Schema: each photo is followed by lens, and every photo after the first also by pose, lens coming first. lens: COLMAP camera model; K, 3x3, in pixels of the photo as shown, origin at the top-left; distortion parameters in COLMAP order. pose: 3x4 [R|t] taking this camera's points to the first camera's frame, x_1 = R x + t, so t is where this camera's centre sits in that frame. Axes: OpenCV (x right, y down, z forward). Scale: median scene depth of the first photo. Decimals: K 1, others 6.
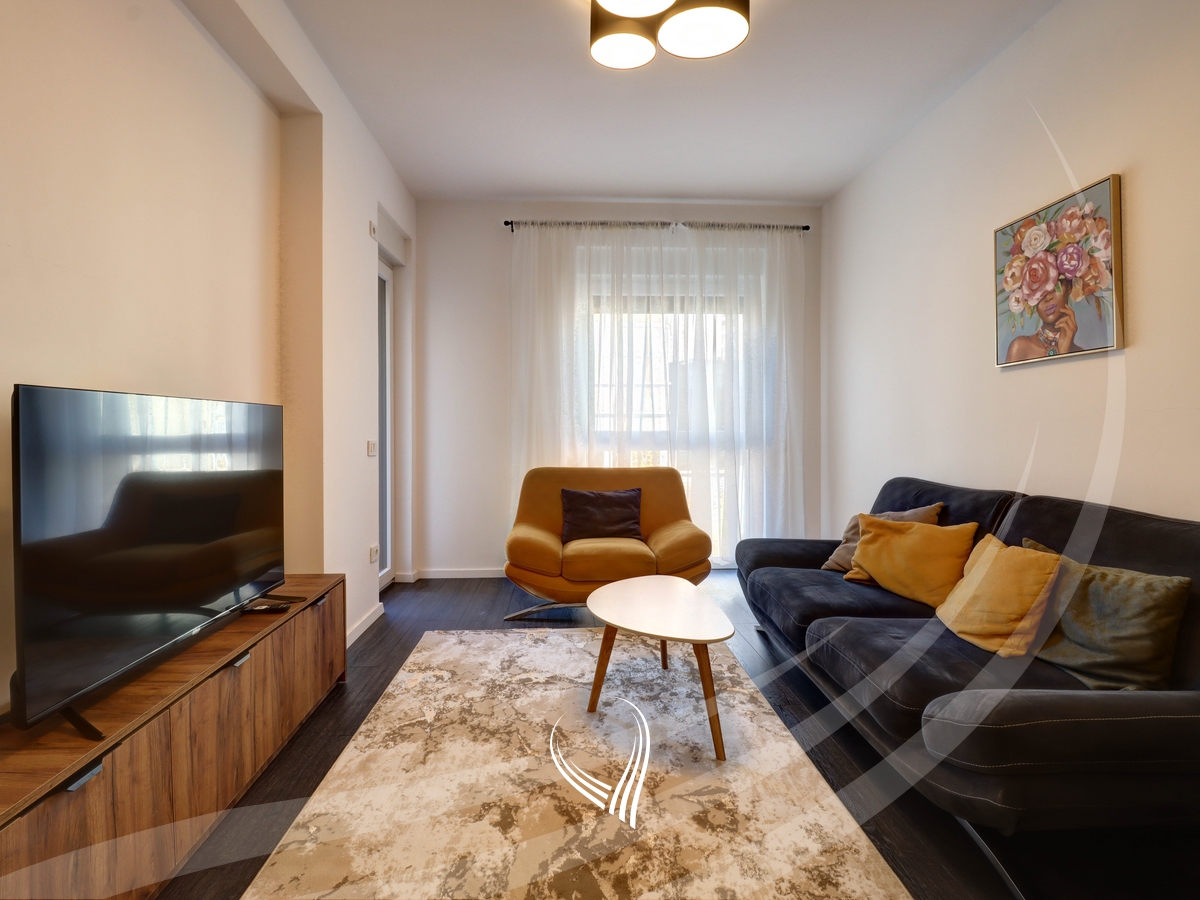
lens RADIAL K [[622.2, 0, 600.2], [0, 622.2, 435.5], [0, 0, 1]] dist [0.003795, -0.016974]
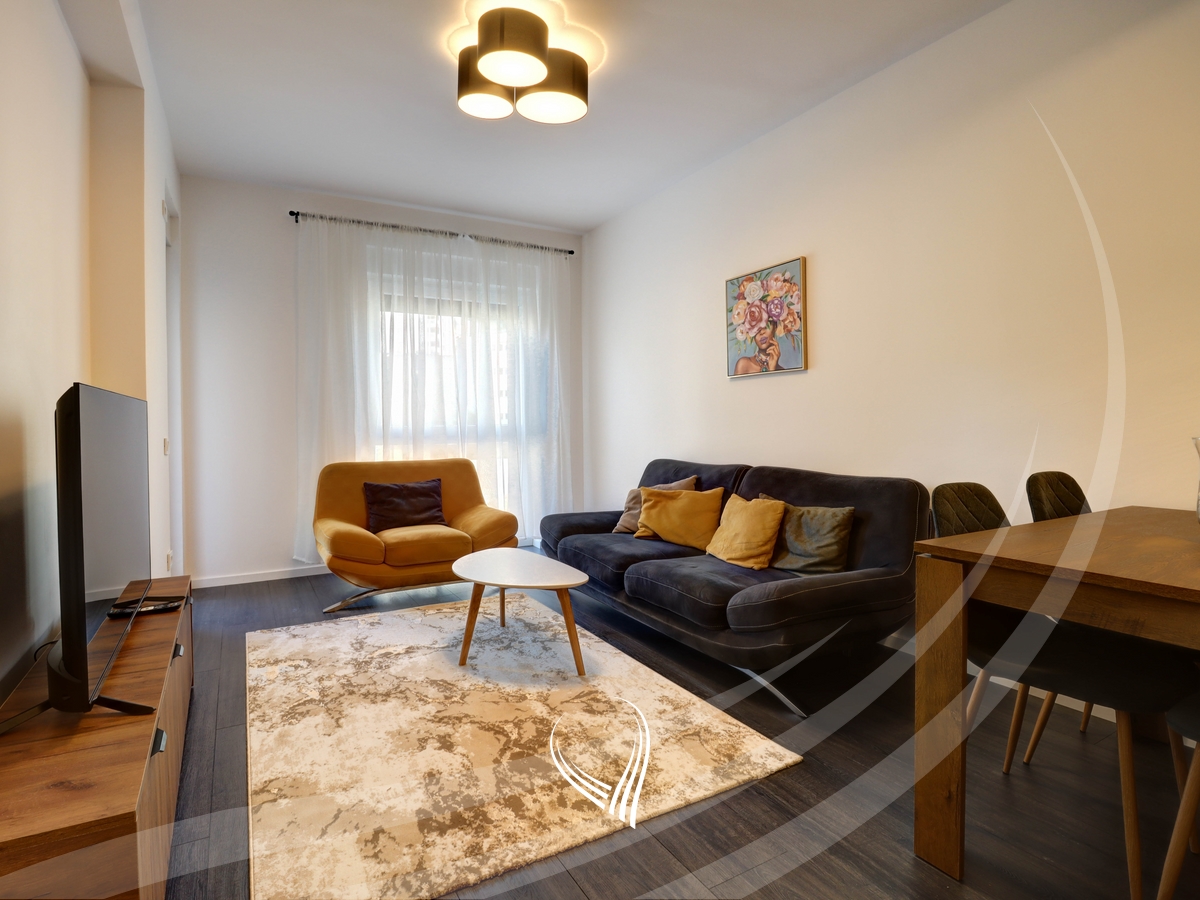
lens RADIAL K [[626.5, 0, 597.3], [0, 626.5, 432.0], [0, 0, 1]] dist [0.001193, -0.015210]
pose [[0.896231, -0.012945, 0.443399, -0.279443], [0.011768, 0.999916, 0.005404, 0.002449], [-0.443432, 0.000375, 0.896308, -0.153839]]
